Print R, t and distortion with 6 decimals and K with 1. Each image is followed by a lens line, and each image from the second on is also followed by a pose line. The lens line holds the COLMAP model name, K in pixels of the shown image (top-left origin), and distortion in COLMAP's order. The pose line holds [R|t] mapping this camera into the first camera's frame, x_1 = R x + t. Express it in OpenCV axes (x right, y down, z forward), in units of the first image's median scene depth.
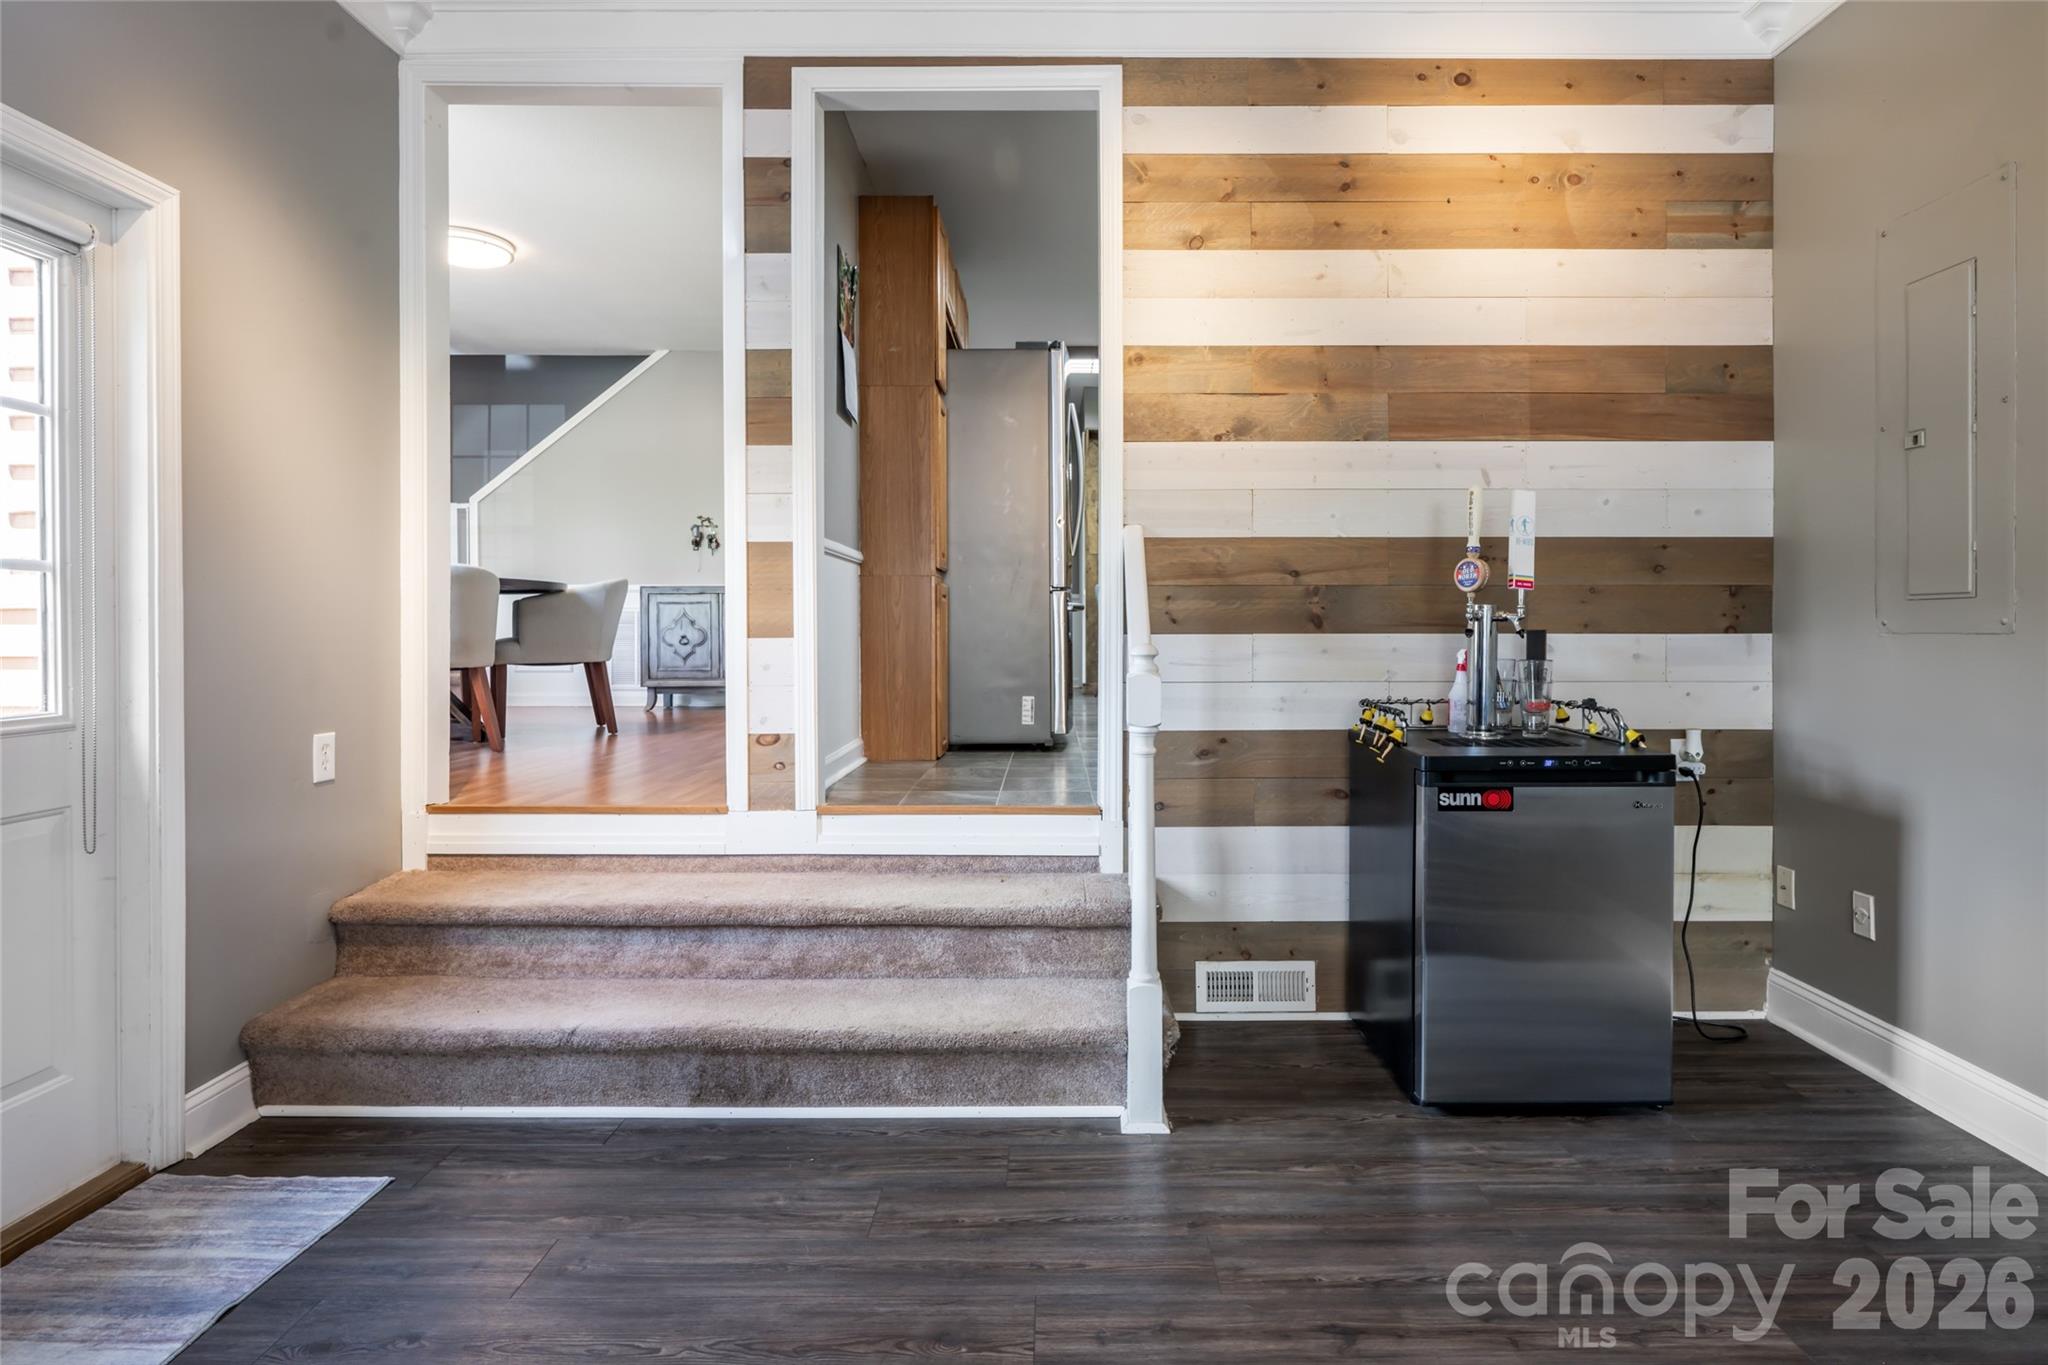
lens RADIAL K [[1029.8, 0, 1029.5], [0, 1029.8, 637.5], [0, 0, 1]] dist [0.001650, 0.000893]
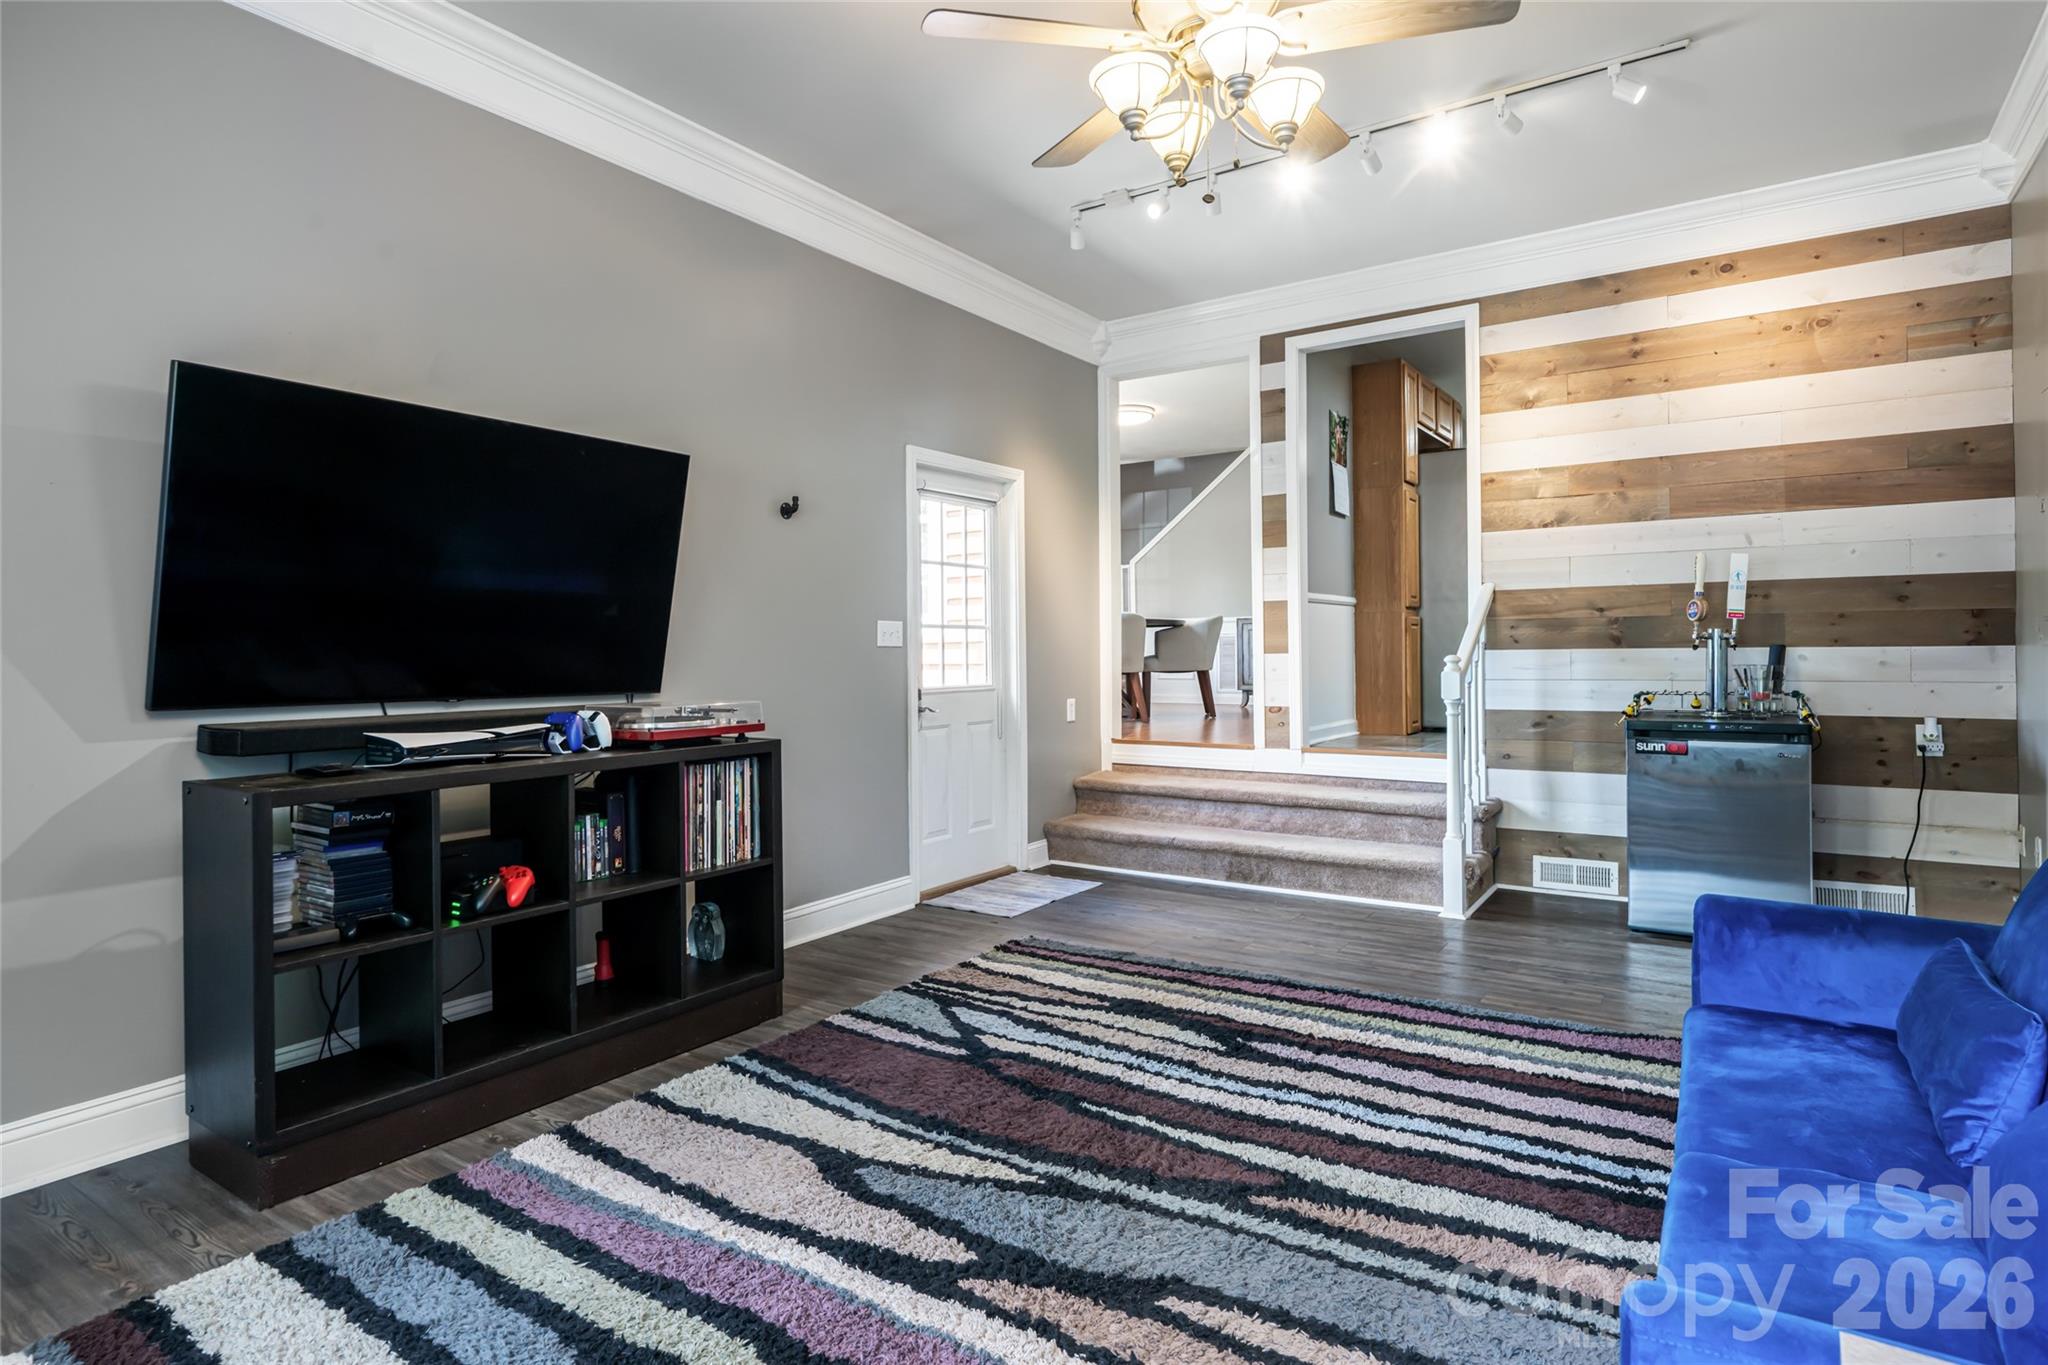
lens RADIAL K [[1113.7, 0, 1028.2], [0, 1113.7, 623.1], [0, 0, 1]] dist [0.000118, 0.001308]
pose [[0.829797, -0.021389, -0.557656, 0.476921], [0.003686, 0.999454, -0.032850, 0.009661], [0.558053, 0.025203, 0.829422, -0.864677]]
